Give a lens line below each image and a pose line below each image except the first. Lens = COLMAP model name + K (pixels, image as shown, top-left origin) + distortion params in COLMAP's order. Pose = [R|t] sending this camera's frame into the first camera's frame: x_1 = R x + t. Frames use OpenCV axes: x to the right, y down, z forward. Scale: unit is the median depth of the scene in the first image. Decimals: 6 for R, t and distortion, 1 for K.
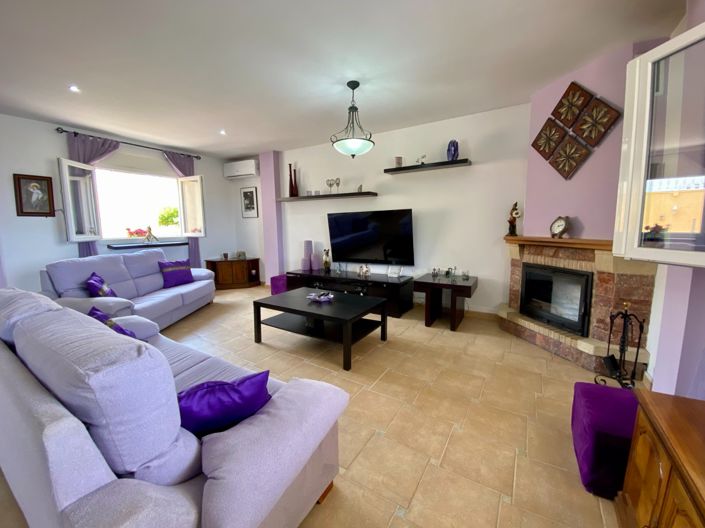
lens RADIAL K [[285.0, 0, 349.9], [0, 285.0, 259.5], [0, 0, 1]] dist [-0.000474, -0.000282]
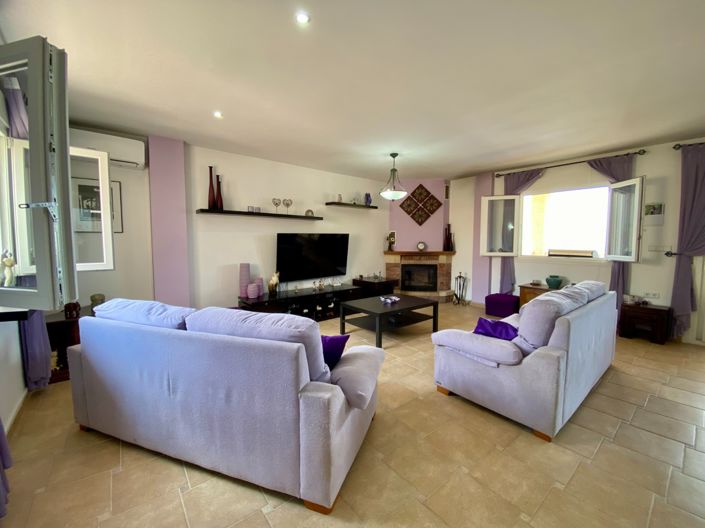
lens RADIAL K [[285.0, 0, 349.9], [0, 285.0, 259.5], [0, 0, 1]] dist [-0.000474, -0.000282]
pose [[0.333173, -0.048590, 0.941613, -1.128039], [0.109618, 0.993895, 0.012501, -0.072523], [-0.936472, 0.099053, 0.336465, 0.563233]]
